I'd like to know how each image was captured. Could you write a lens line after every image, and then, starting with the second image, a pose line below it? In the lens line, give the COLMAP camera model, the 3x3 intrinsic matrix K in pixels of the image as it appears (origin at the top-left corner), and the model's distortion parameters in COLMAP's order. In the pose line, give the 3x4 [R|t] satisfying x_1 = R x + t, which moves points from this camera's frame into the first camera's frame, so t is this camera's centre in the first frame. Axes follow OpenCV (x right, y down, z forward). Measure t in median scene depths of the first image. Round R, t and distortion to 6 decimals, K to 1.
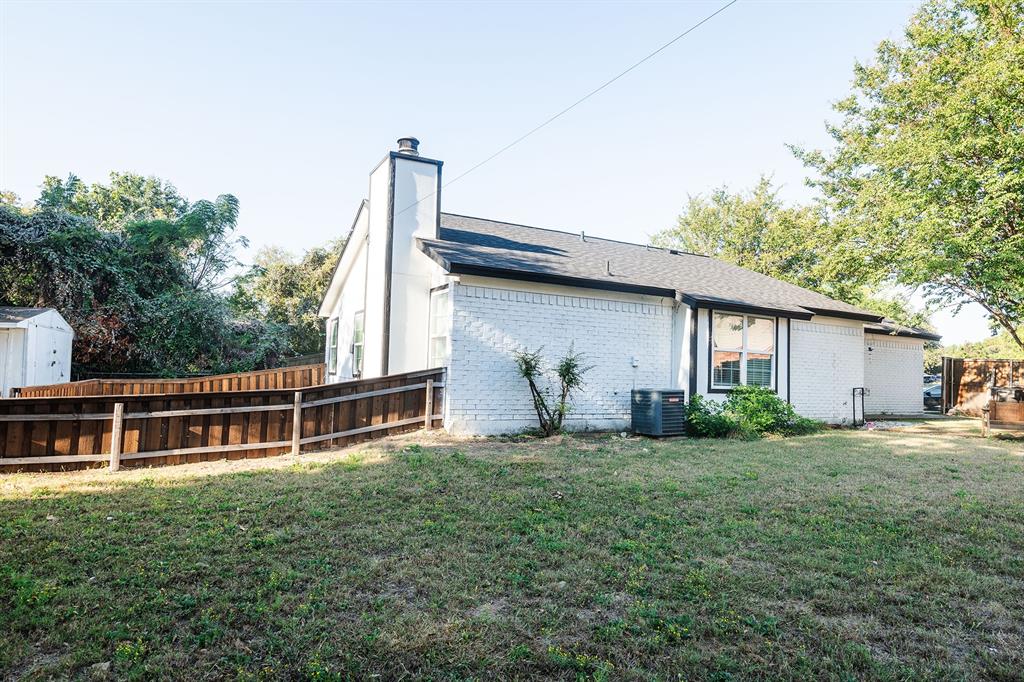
lens RADIAL K [[554.7, 0, 512.0], [0, 554.7, 341.0], [0, 0, 1]] dist [-0.002397, -0.000975]
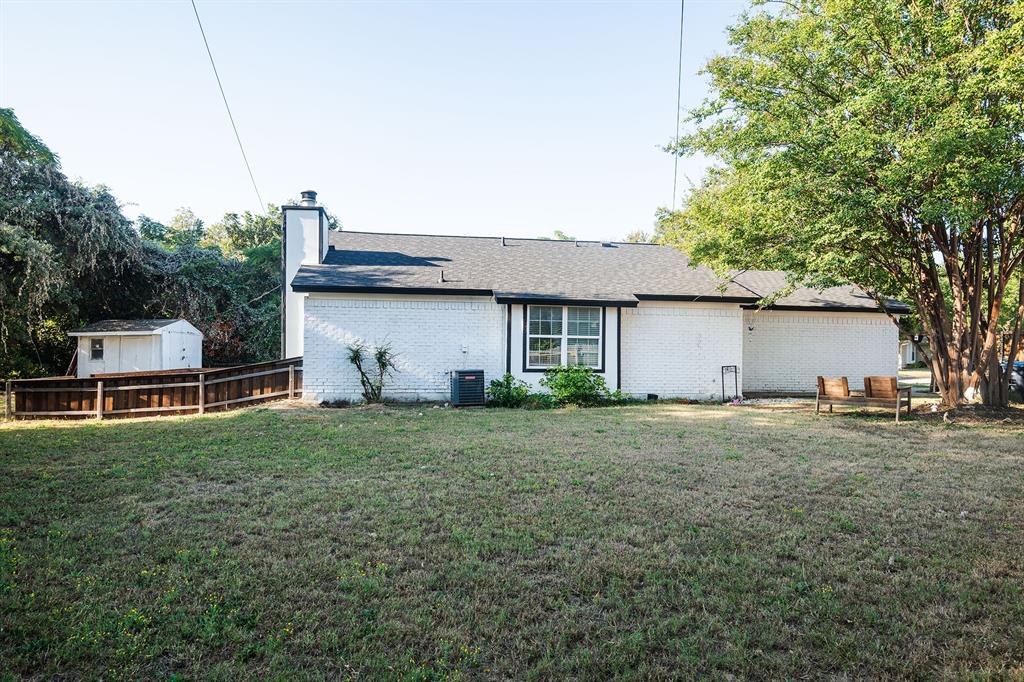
lens RADIAL K [[554.7, 0, 512.0], [0, 554.7, 341.0], [0, 0, 1]] dist [-0.002397, -0.000975]
pose [[0.952753, -0.029225, -0.302337, 0.838996], [0.037507, 0.999062, 0.021623, -0.003378], [0.301422, -0.031941, 0.952956, -0.210156]]
